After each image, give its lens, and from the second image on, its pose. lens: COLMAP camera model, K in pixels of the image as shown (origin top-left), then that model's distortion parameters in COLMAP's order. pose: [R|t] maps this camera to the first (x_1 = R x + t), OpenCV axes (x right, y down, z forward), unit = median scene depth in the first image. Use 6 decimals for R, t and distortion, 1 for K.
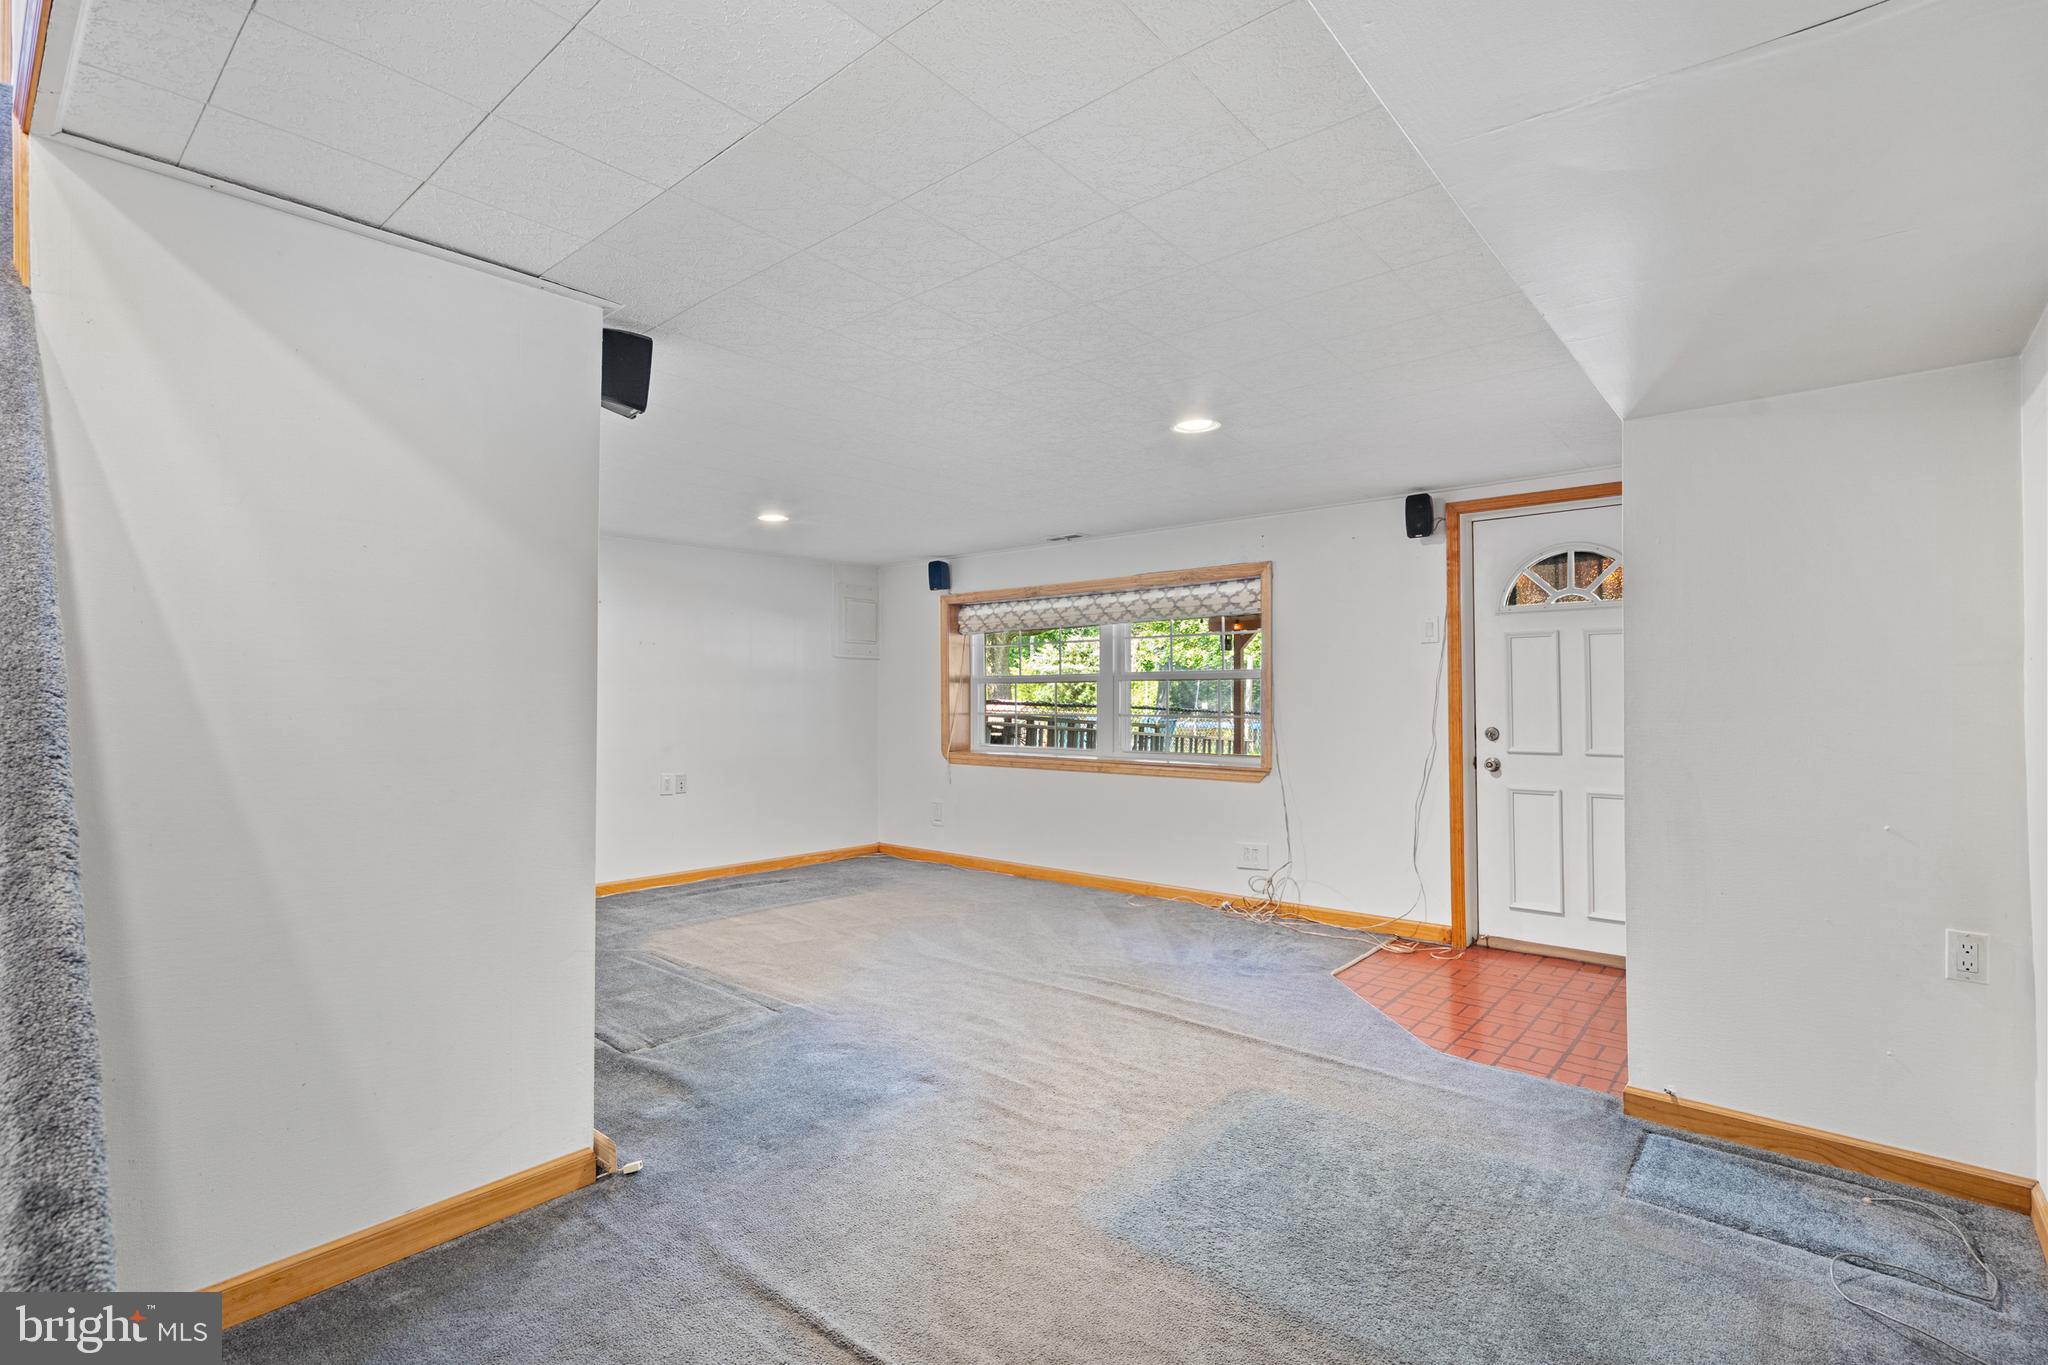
lens RADIAL K [[933.4, 0, 1023.0], [0, 933.4, 679.6], [0, 0, 1]] dist [-0.001076, 0.001195]
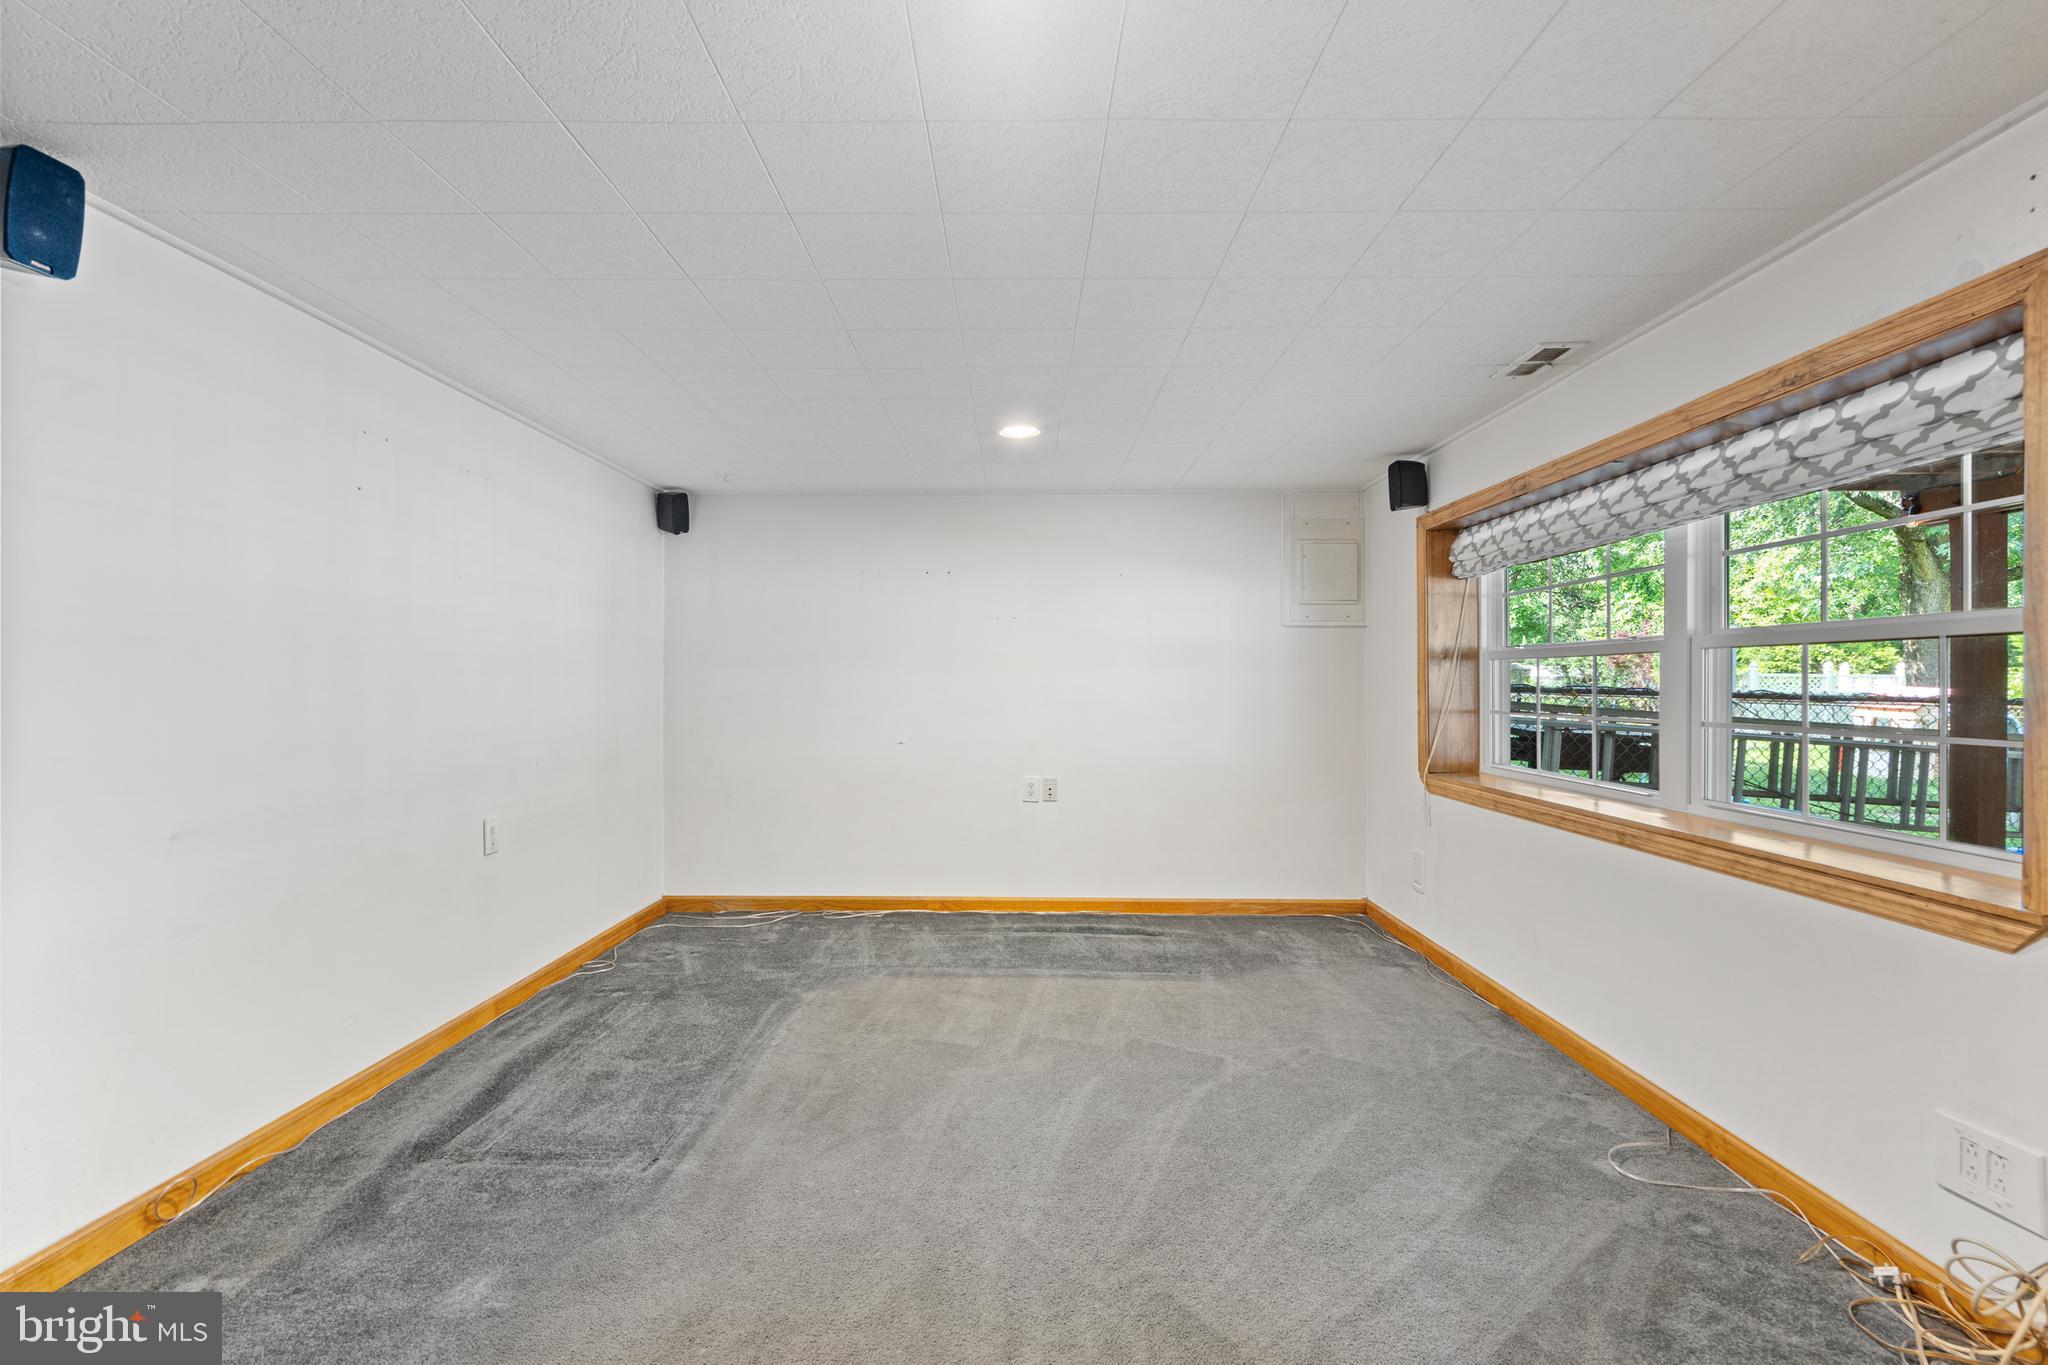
lens RADIAL K [[930.0, 0, 1024.4], [0, 930.0, 680.5], [0, 0, 1]] dist [-0.000788, 0.001272]
pose [[0.647507, -0.000511, -0.762059, 0.218455], [0.015025, 0.999814, 0.012096, 0.005930], [0.761911, -0.019282, 0.647394, 0.421852]]
